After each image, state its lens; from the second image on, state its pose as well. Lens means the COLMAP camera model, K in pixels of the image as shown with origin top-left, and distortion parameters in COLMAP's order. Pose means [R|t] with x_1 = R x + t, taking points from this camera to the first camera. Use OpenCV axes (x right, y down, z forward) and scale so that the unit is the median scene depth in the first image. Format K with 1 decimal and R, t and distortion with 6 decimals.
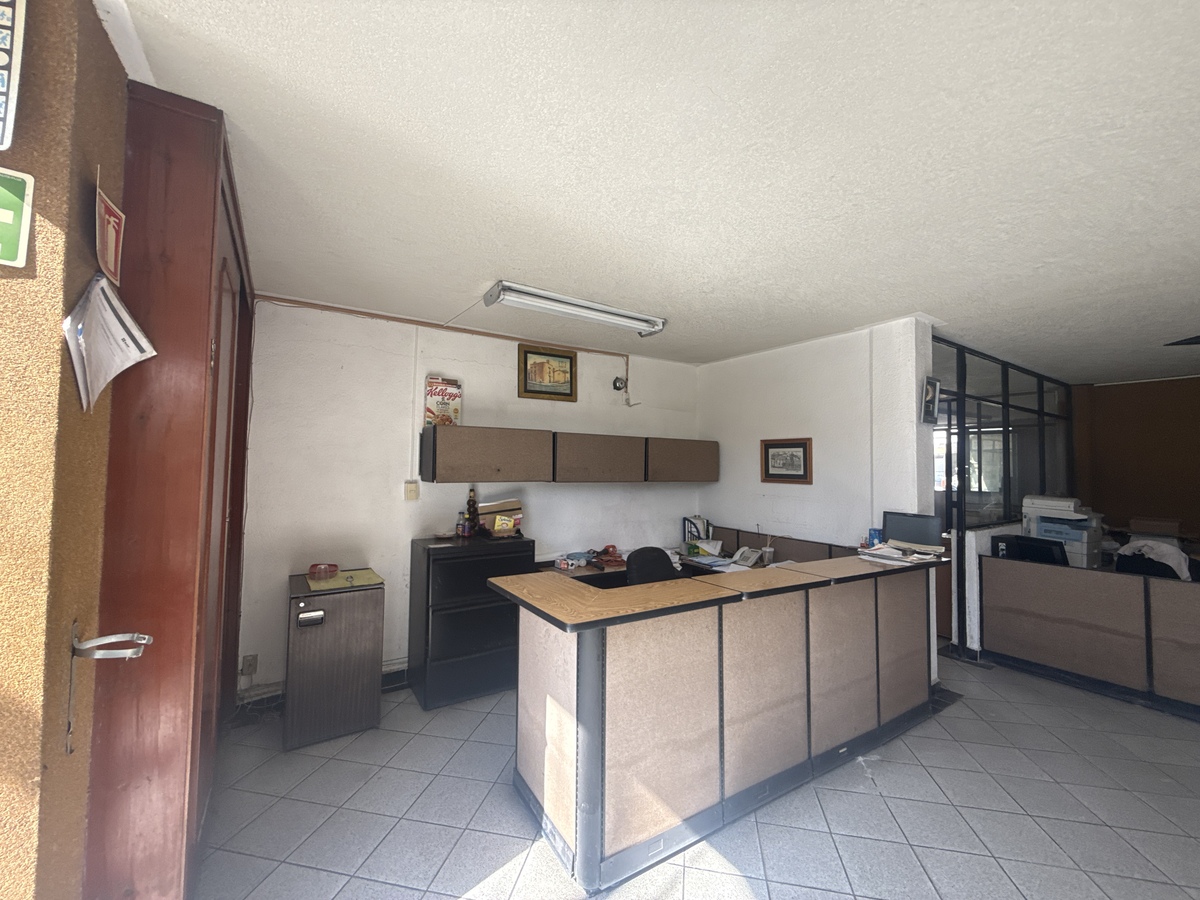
lens RADIAL K [[477.8, 0, 603.6], [0, 477.8, 448.2], [0, 0, 1]] dist [0.000048, -0.000135]
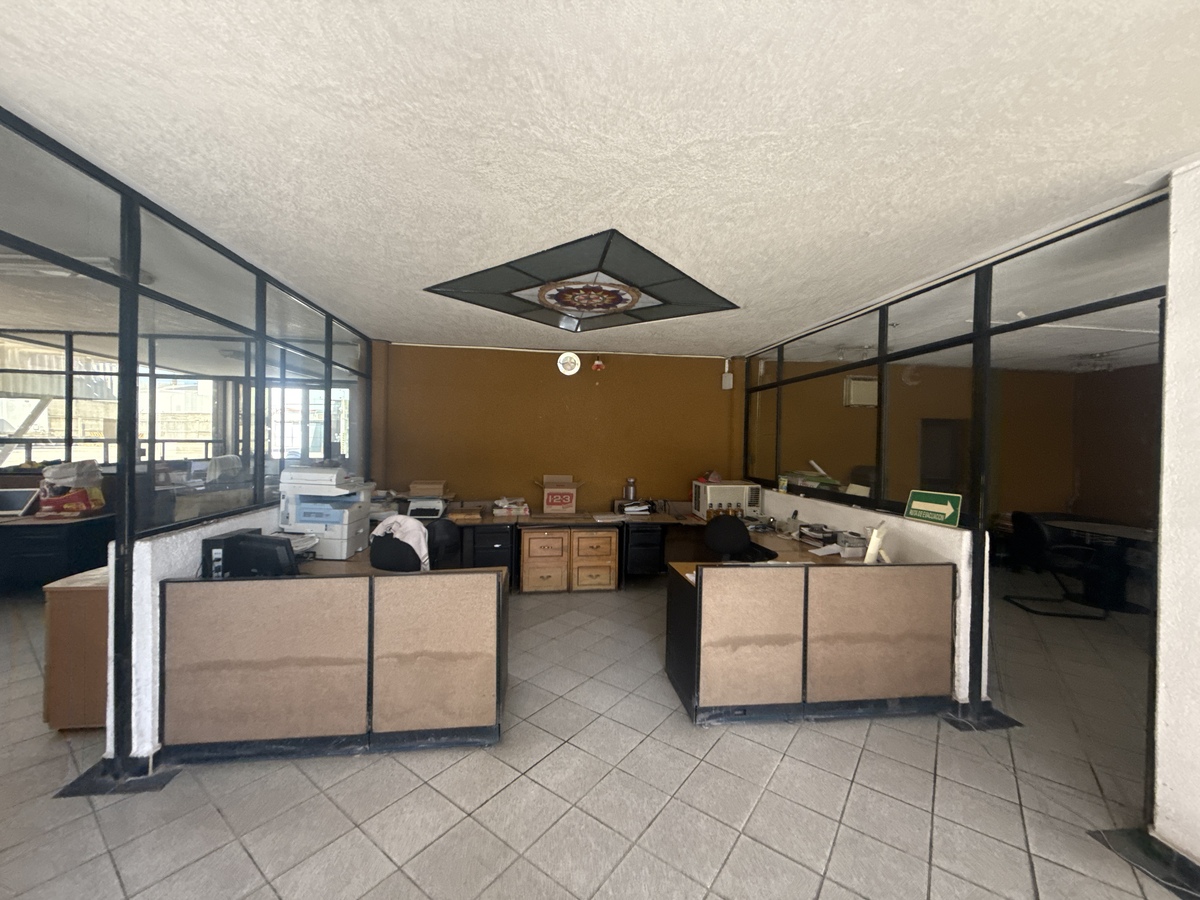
lens RADIAL K [[477.8, 0, 596.9], [0, 477.8, 445.3], [0, 0, 1]] dist [0.000048, -0.000135]
pose [[0.437254, -0.014145, 0.899227, 0.509213], [-0.042451, 0.998437, 0.036348, 0.023365], [-0.898335, -0.054066, 0.435970, 0.309402]]
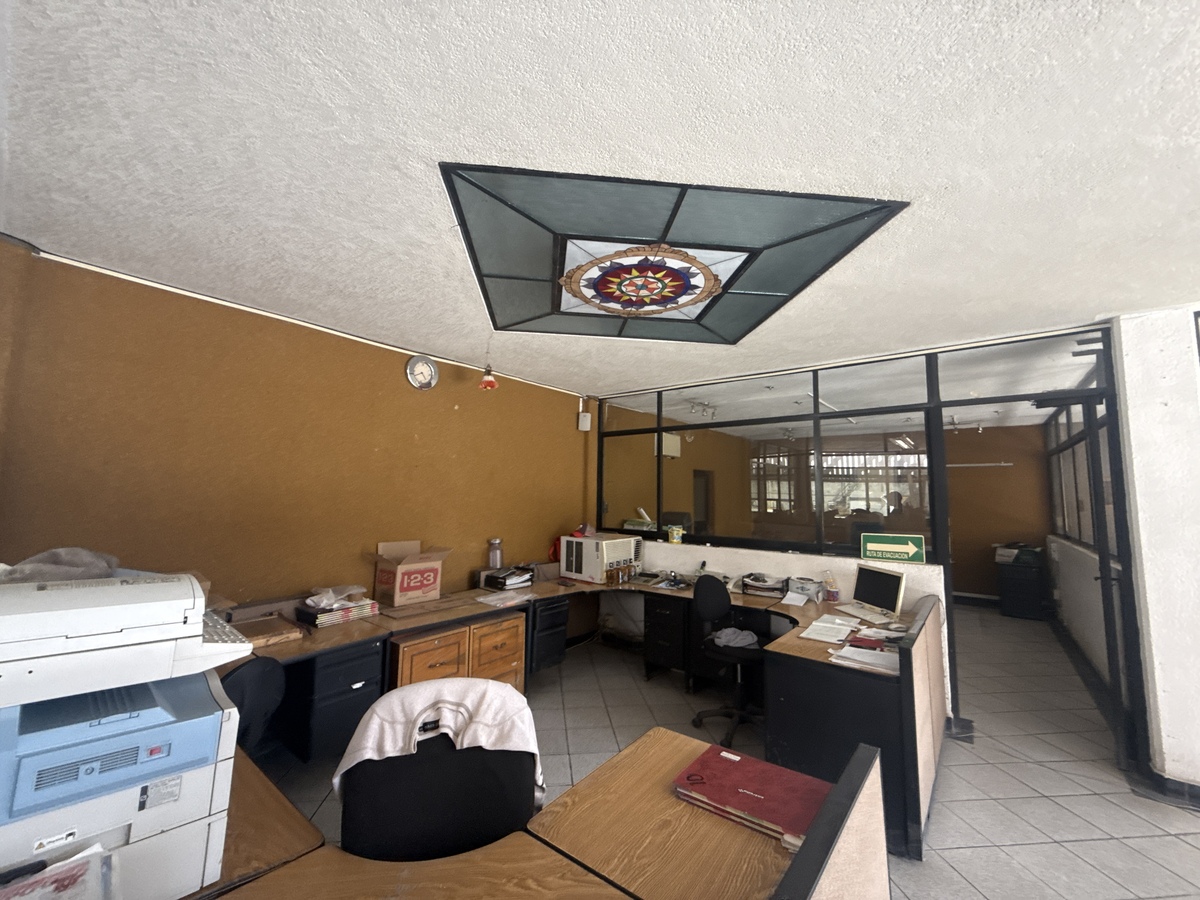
lens RADIAL K [[477.8, 0, 601.7], [0, 477.8, 447.0], [0, 0, 1]] dist [0.000048, -0.000135]
pose [[-0.307225, 0.074865, 0.948687, 0.743367], [-0.054538, 0.993877, -0.096092, 0.056510], [-0.950073, -0.081261, -0.301261, 0.949737]]
